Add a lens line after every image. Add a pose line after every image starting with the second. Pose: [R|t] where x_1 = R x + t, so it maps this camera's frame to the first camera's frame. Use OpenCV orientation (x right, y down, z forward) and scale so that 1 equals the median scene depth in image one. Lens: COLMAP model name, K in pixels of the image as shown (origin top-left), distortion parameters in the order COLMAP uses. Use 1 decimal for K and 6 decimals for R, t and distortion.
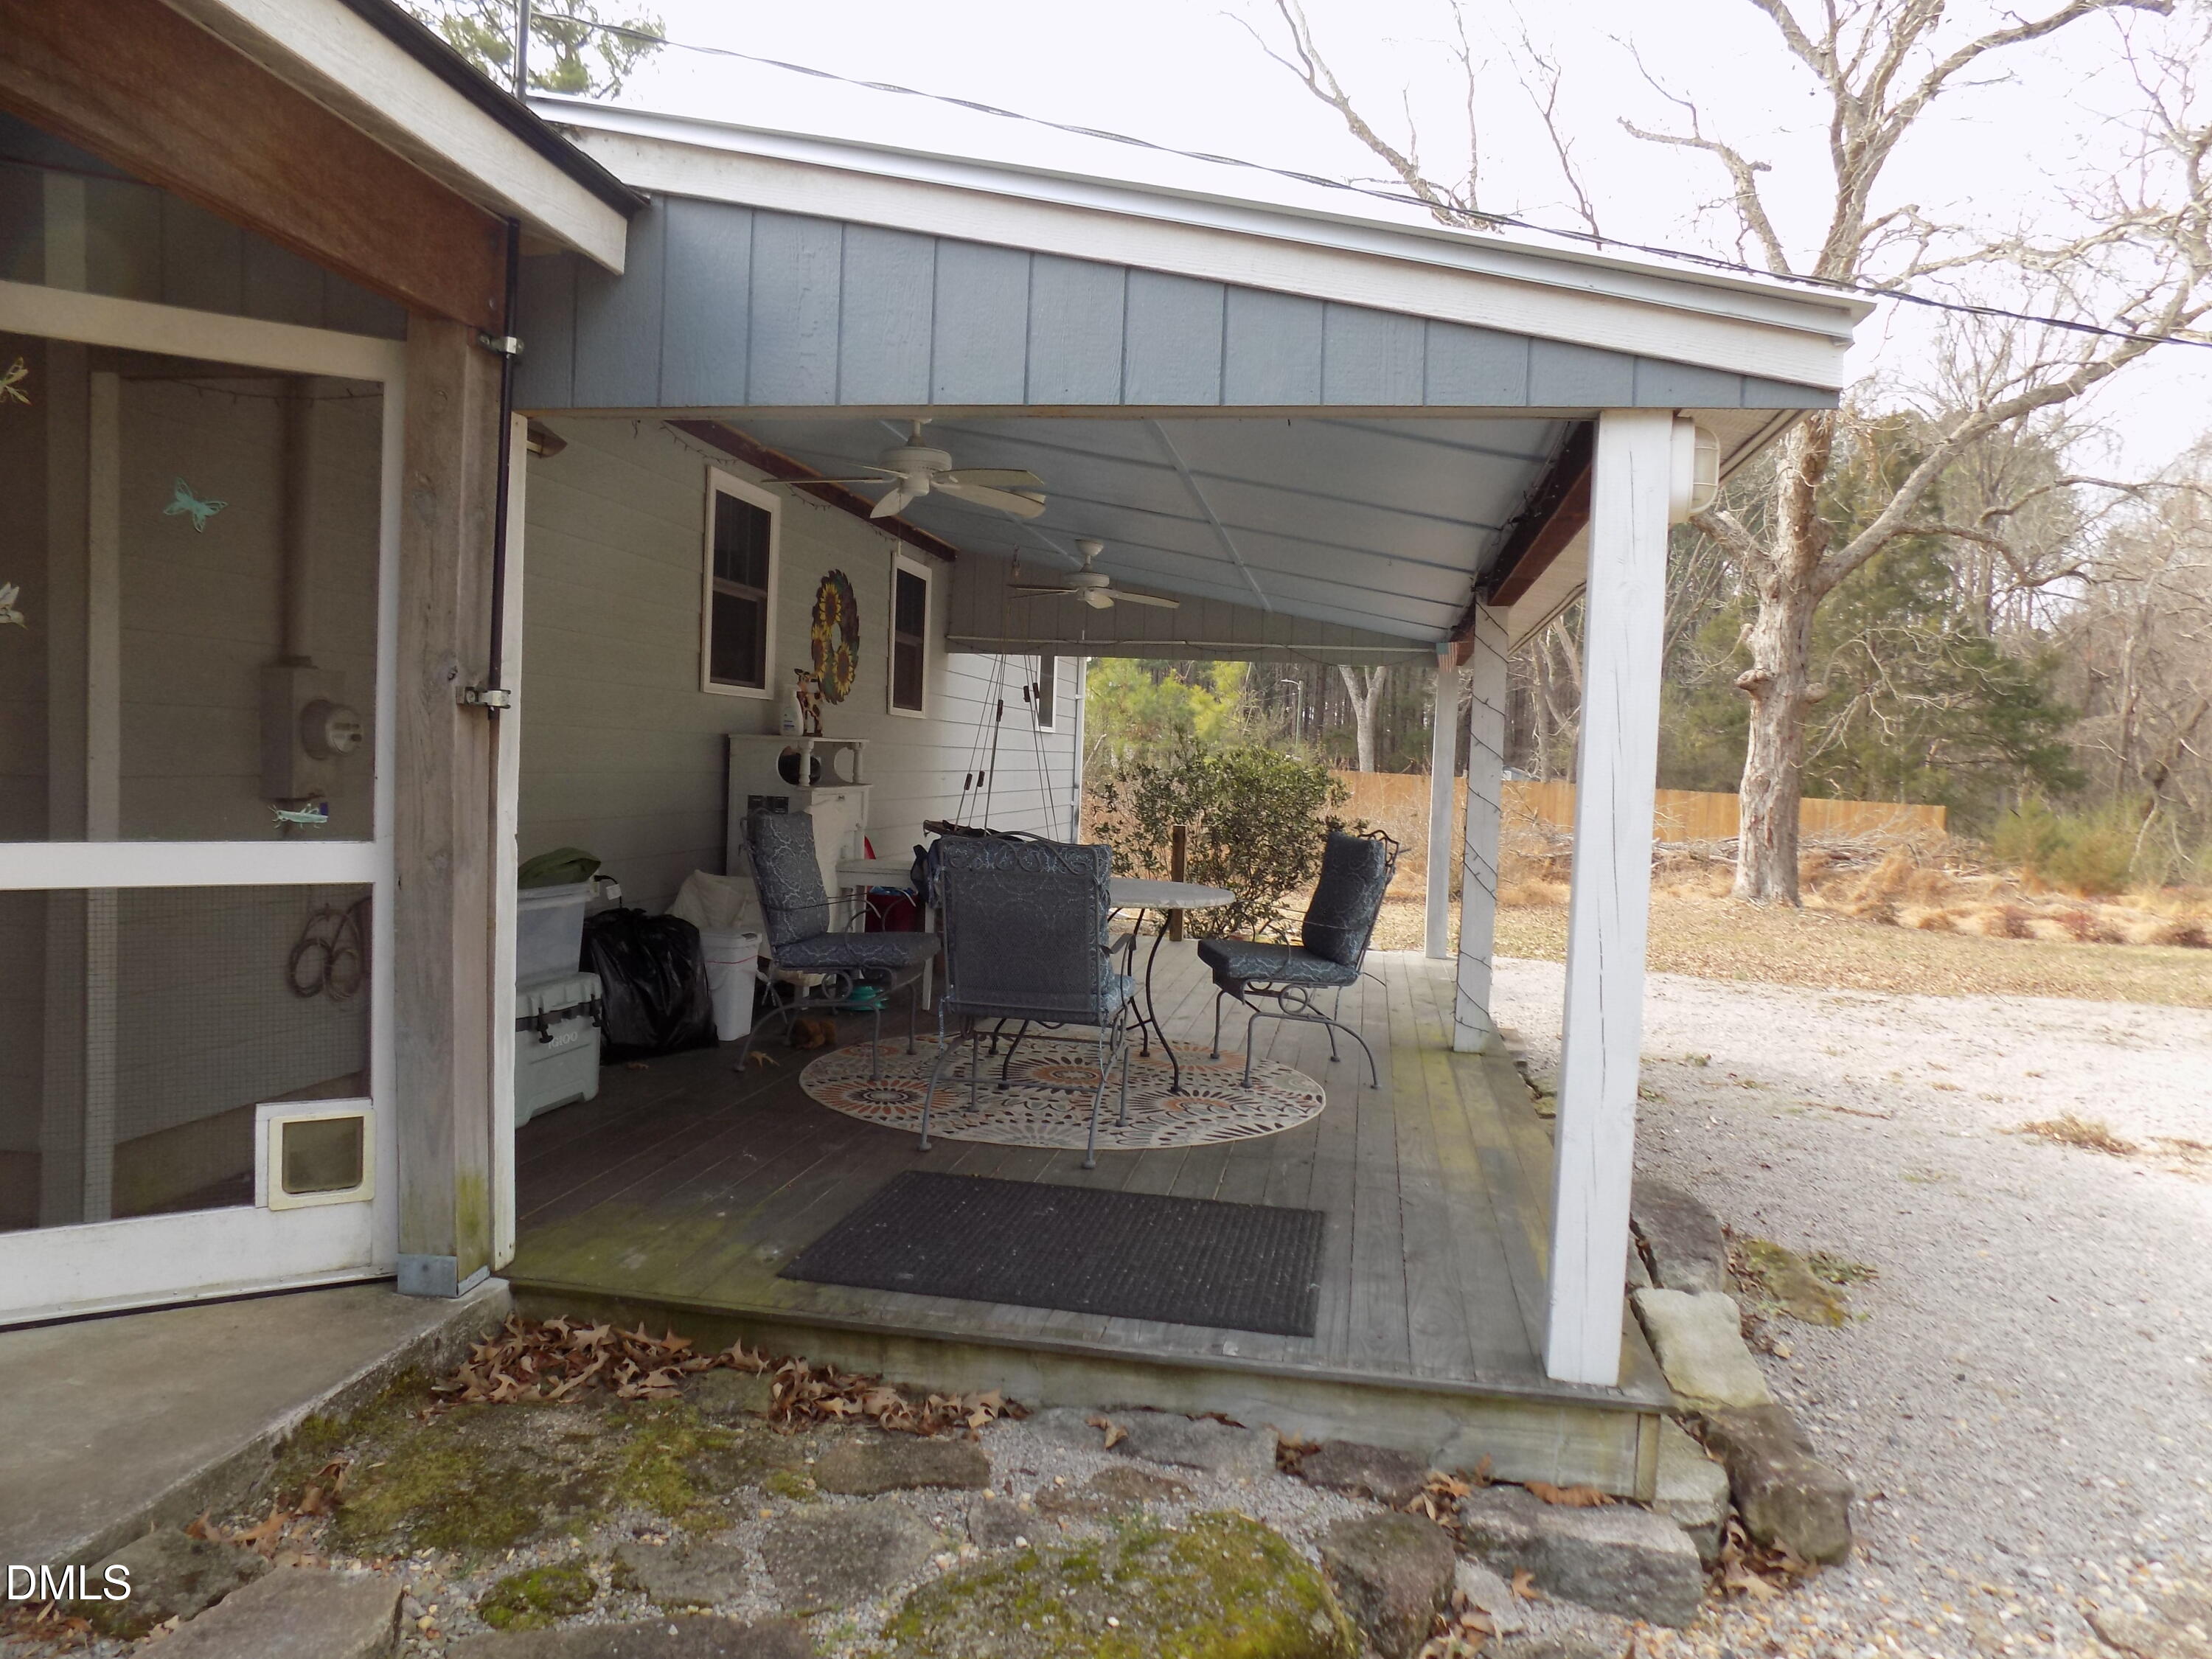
lens RADIAL K [[1481.6, 0, 1102.7], [0, 1481.6, 828.2], [0, 0, 1]] dist [-0.033378, 0.023081]
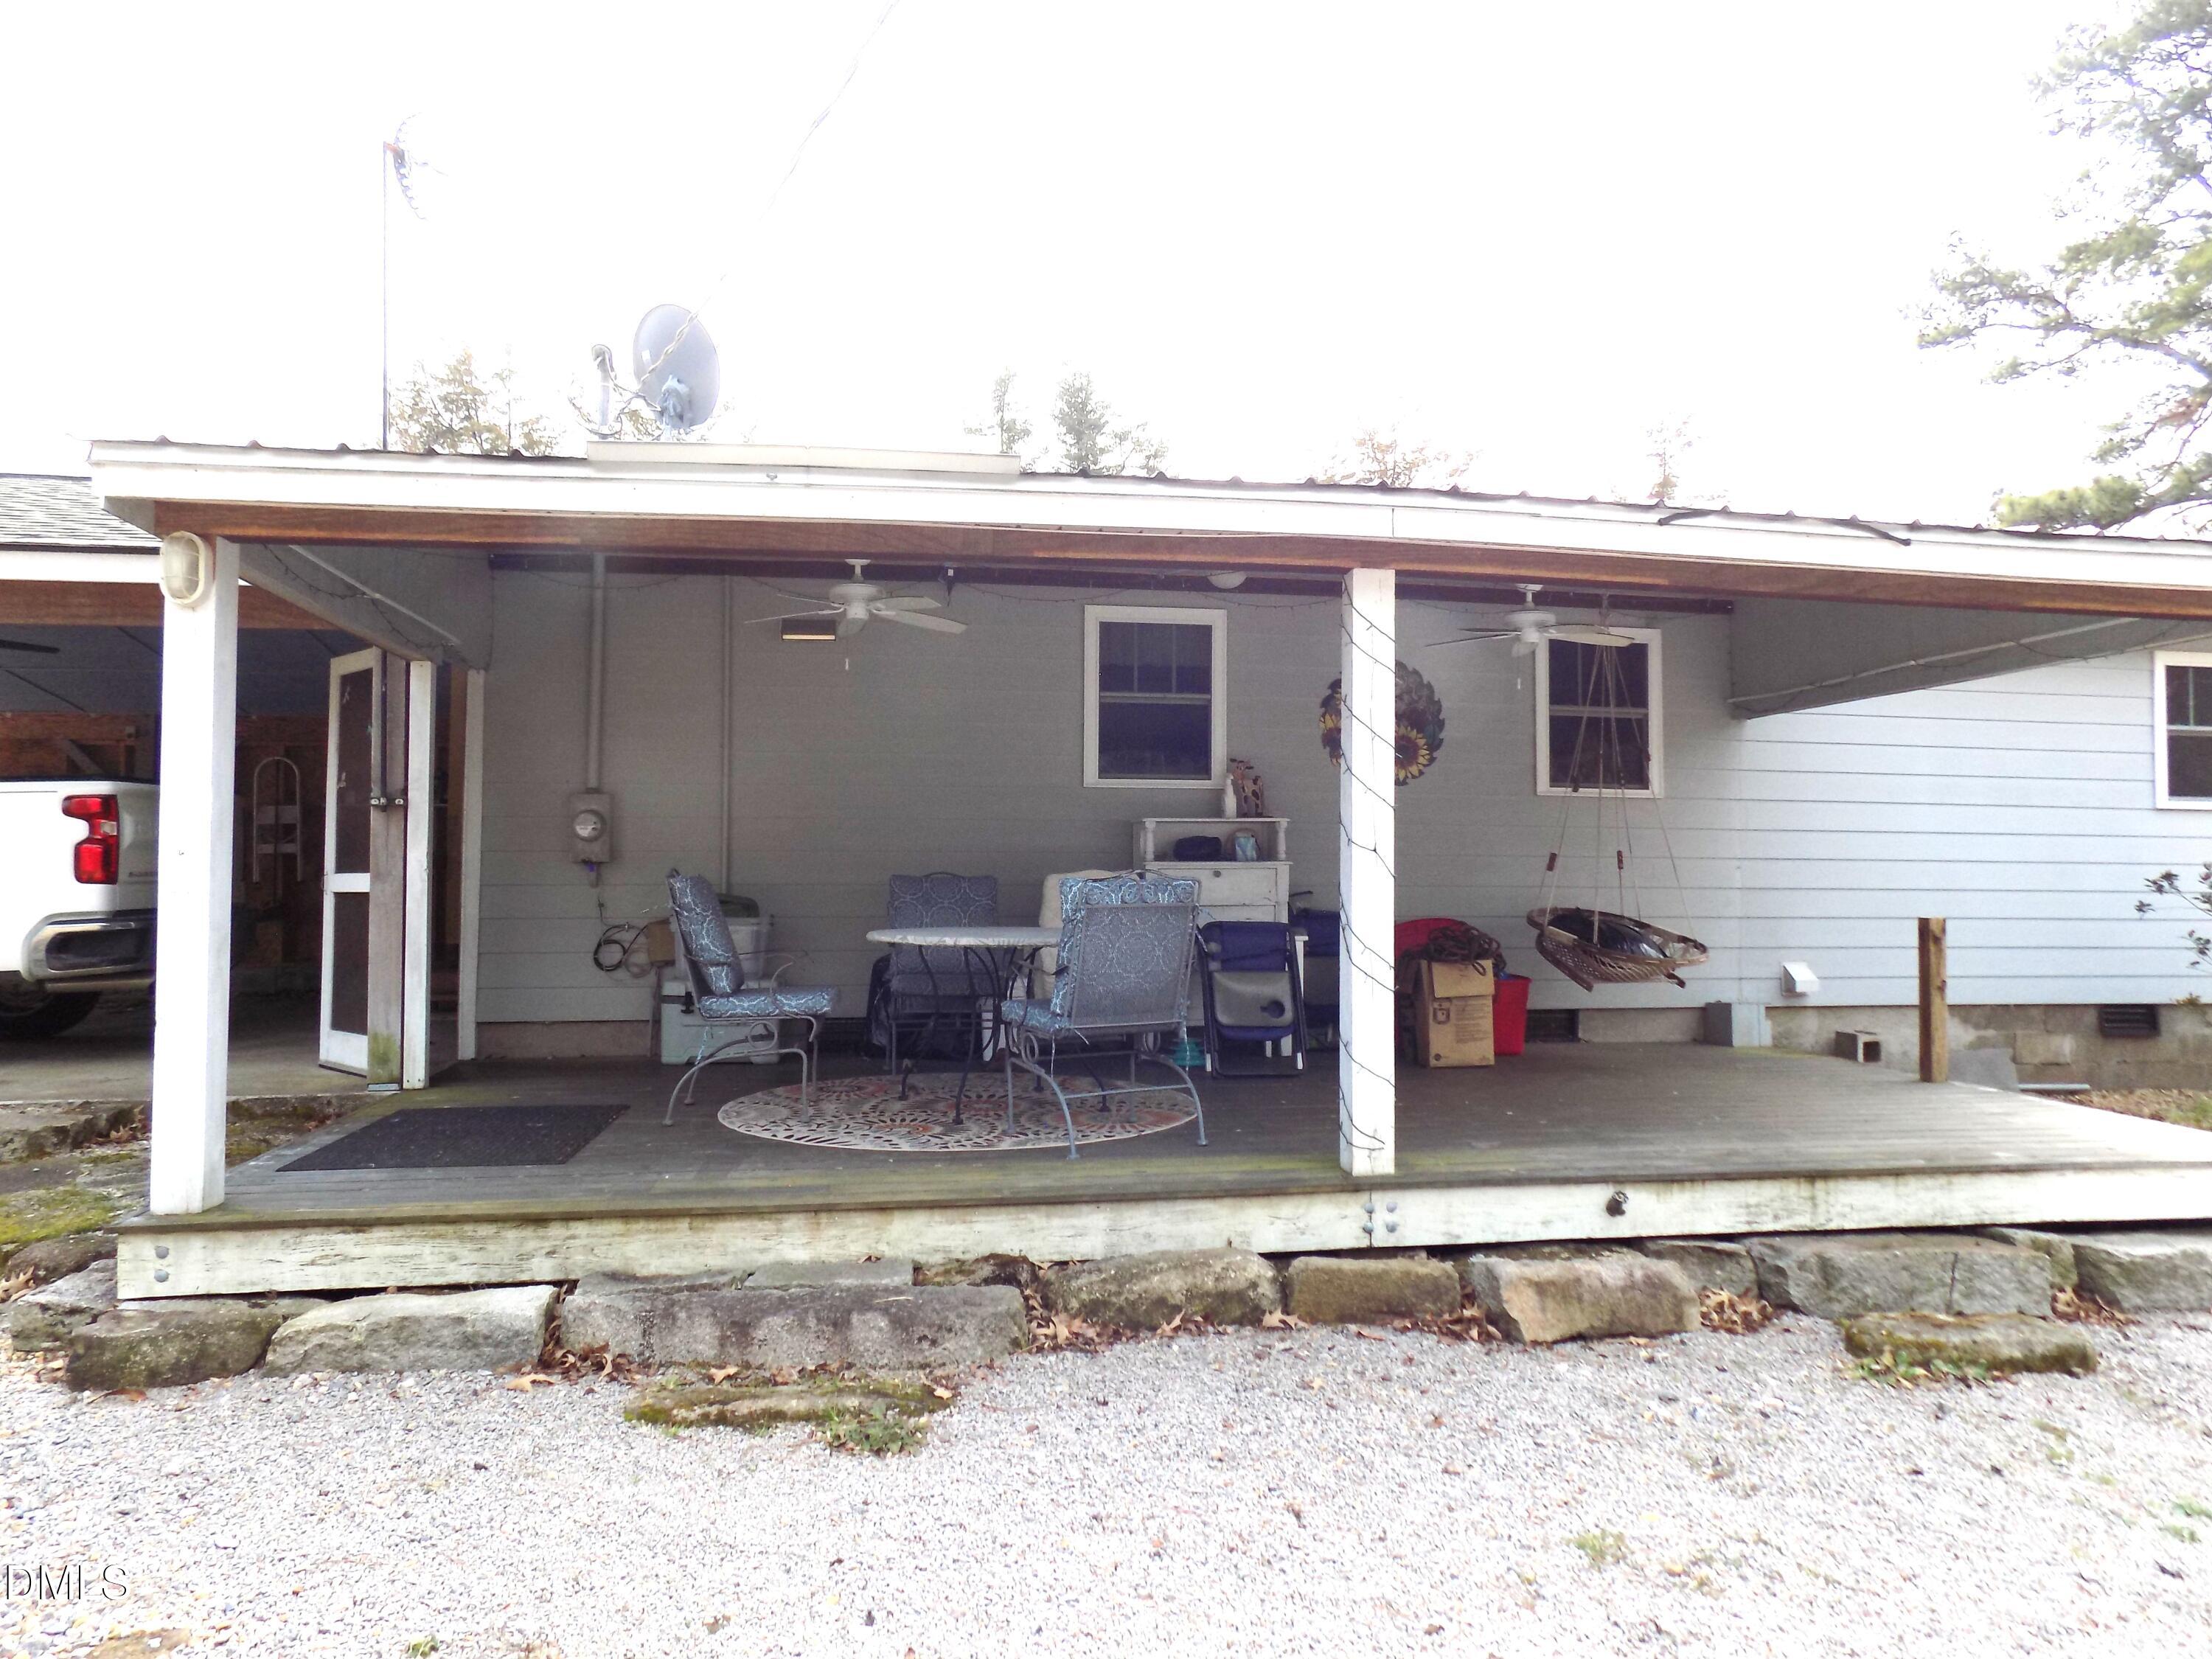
lens RADIAL K [[1481.6, 0, 1103.1], [0, 1481.6, 827.3], [0, 0, 1]] dist [-0.033378, 0.023081]
pose [[0.352383, -0.046793, -0.934685, 1.434135], [-0.035519, 0.997361, -0.063321, 0.030708], [0.935182, 0.055513, 0.349791, 0.925766]]
